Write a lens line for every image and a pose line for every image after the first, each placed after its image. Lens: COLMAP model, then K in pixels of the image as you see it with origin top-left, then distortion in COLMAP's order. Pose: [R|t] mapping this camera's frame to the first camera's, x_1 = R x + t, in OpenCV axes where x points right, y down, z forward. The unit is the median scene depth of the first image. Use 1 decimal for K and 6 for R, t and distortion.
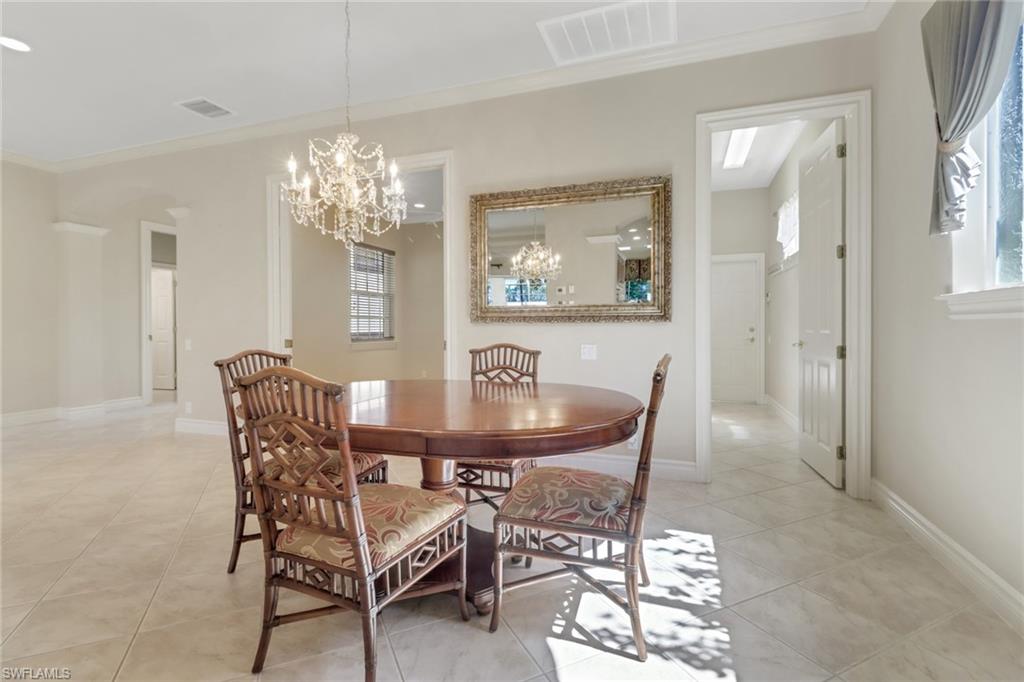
lens RADIAL K [[473.3, 0, 512.0], [0, 473.3, 341.0], [0, 0, 1]] dist [-0.001884, -0.000269]
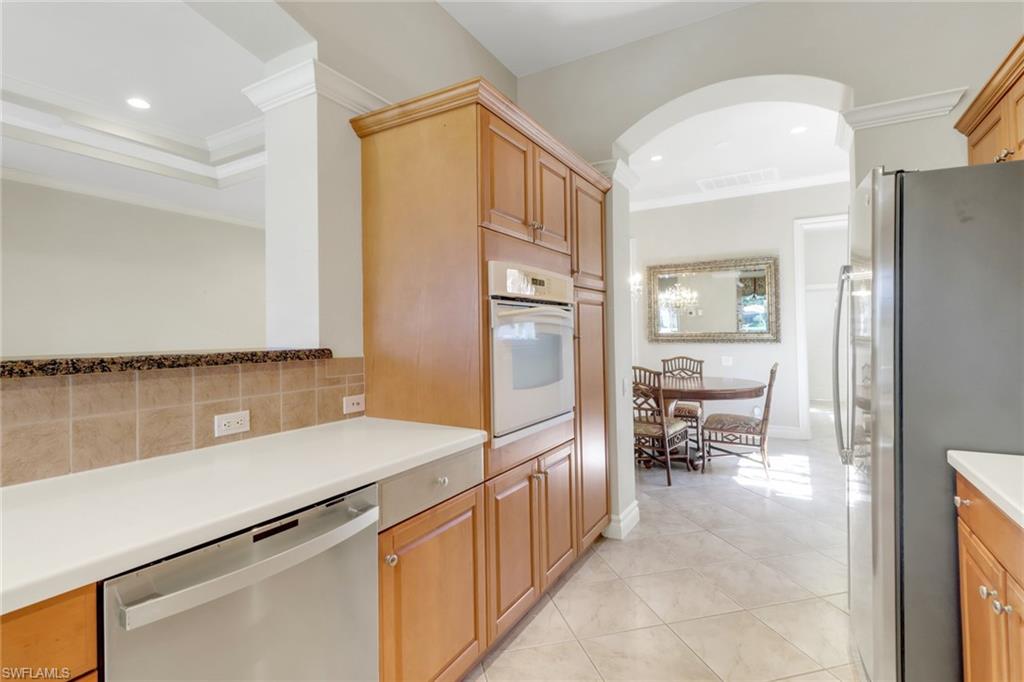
lens RADIAL K [[471.3, 0, 508.6], [0, 471.3, 331.8], [0, 0, 1]] dist [0.002451, 0.000247]
pose [[0.977382, -0.015384, -0.210921, -0.295735], [0.008052, 0.999334, -0.035577, -0.031071], [0.211327, 0.033074, 0.976856, -0.976444]]
